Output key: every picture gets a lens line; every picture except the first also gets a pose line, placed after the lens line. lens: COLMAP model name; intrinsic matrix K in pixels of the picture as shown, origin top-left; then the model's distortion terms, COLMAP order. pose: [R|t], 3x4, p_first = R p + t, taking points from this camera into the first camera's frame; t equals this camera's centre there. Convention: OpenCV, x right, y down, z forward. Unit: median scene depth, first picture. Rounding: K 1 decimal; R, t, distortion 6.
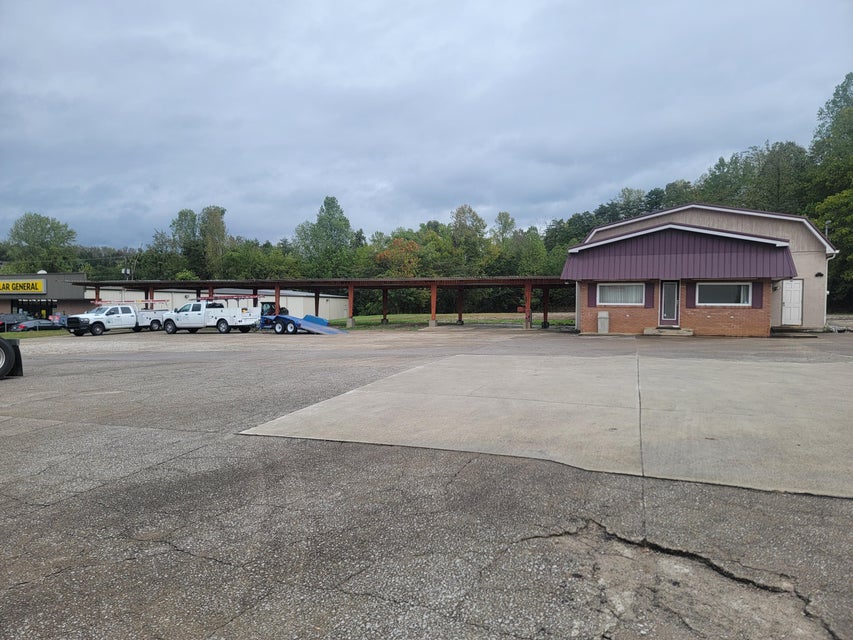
lens RADIAL K [[593.1, 0, 421.8], [0, 593.1, 322.6], [0, 0, 1]] dist [0.042619, -0.001831]
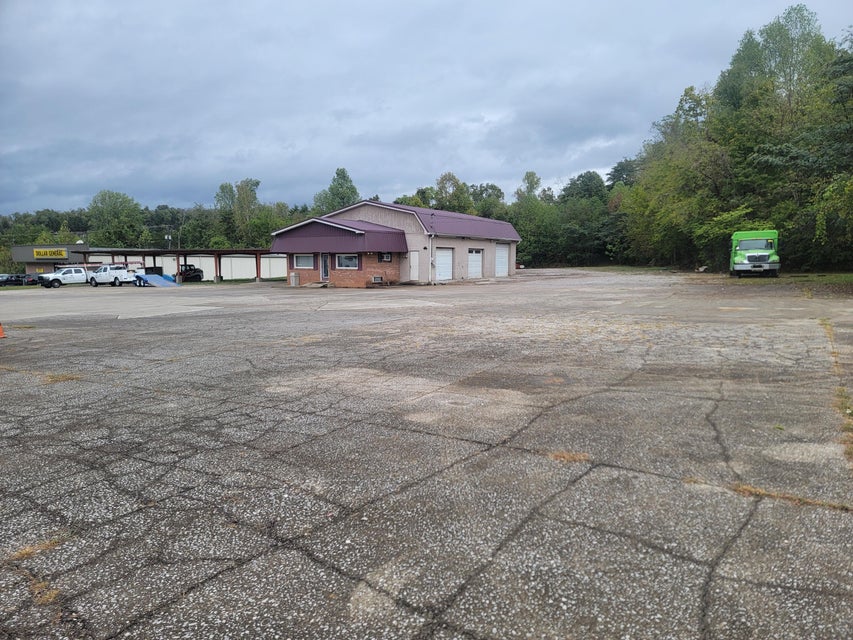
lens RADIAL K [[593.1, 0, 432.1], [0, 593.1, 315.1], [0, 0, 1]] dist [0.042619, -0.001831]
pose [[0.986034, 0.006411, -0.166422, 0.659041], [0.004139, 0.998007, 0.062967, -0.002176], [0.166494, -0.062776, 0.984042, -0.360700]]
